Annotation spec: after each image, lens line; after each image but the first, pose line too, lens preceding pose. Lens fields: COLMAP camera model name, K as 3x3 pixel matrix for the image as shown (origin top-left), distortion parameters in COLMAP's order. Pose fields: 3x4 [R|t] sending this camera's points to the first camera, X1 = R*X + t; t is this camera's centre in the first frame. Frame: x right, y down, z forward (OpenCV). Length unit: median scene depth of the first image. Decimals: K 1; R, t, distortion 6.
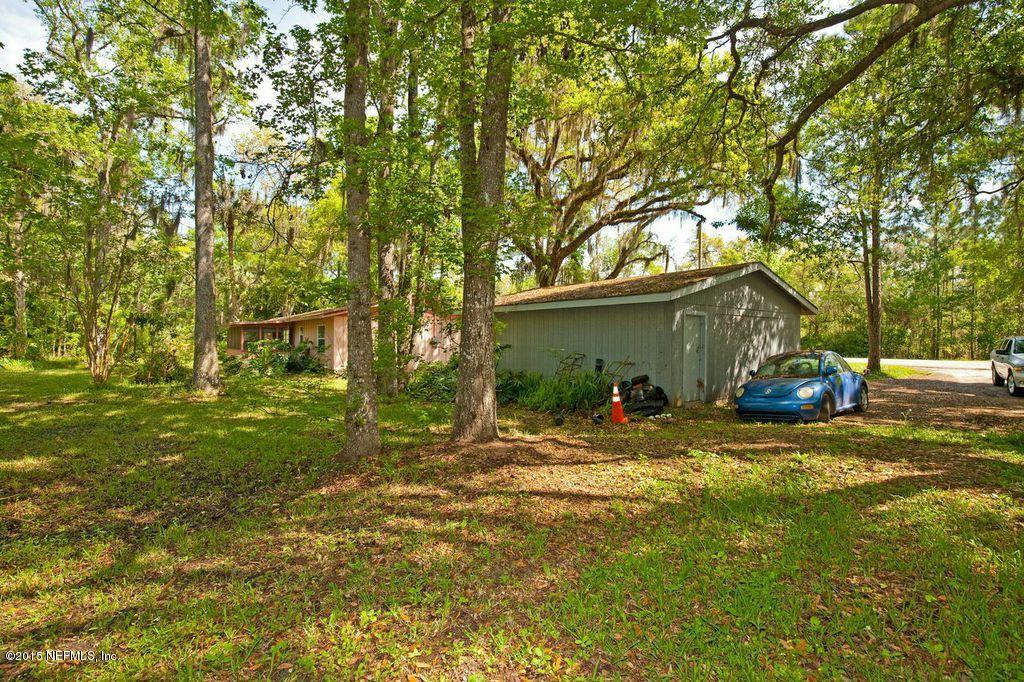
lens RADIAL K [[475.7, 0, 517.4], [0, 475.7, 338.8], [0, 0, 1]] dist [-0.021842, 0.000474]
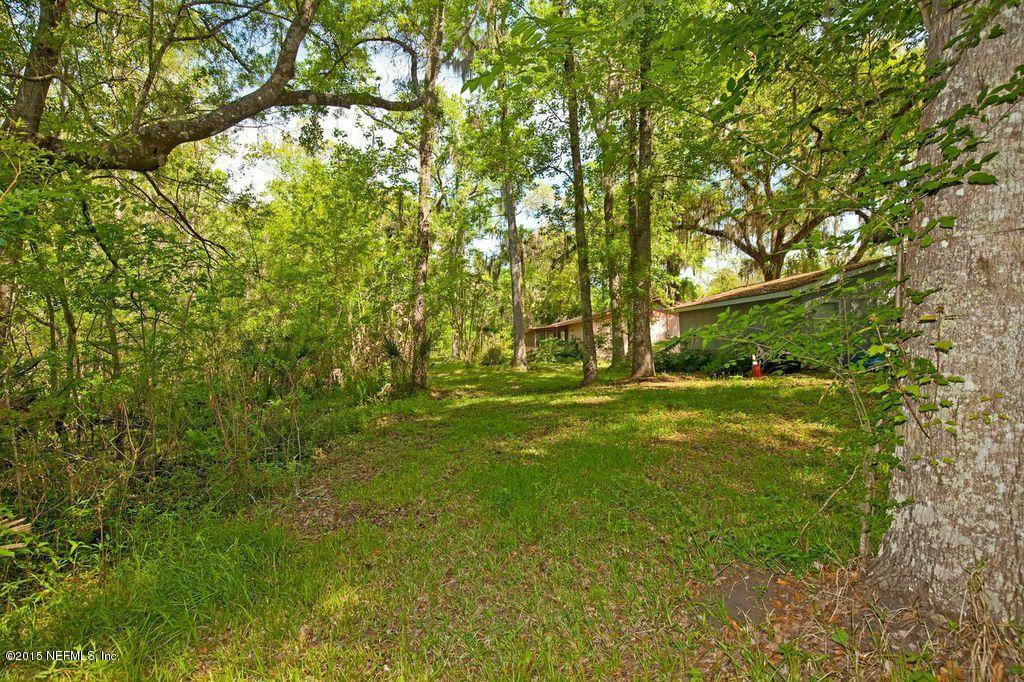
lens RADIAL K [[475.7, 0, 517.4], [0, 475.7, 338.8], [0, 0, 1]] dist [-0.021842, 0.000474]
pose [[0.846955, -0.046791, -0.529602, 0.165340], [0.049364, 0.998738, -0.009296, 0.011541], [0.529369, -0.018270, 0.848195, -0.306773]]
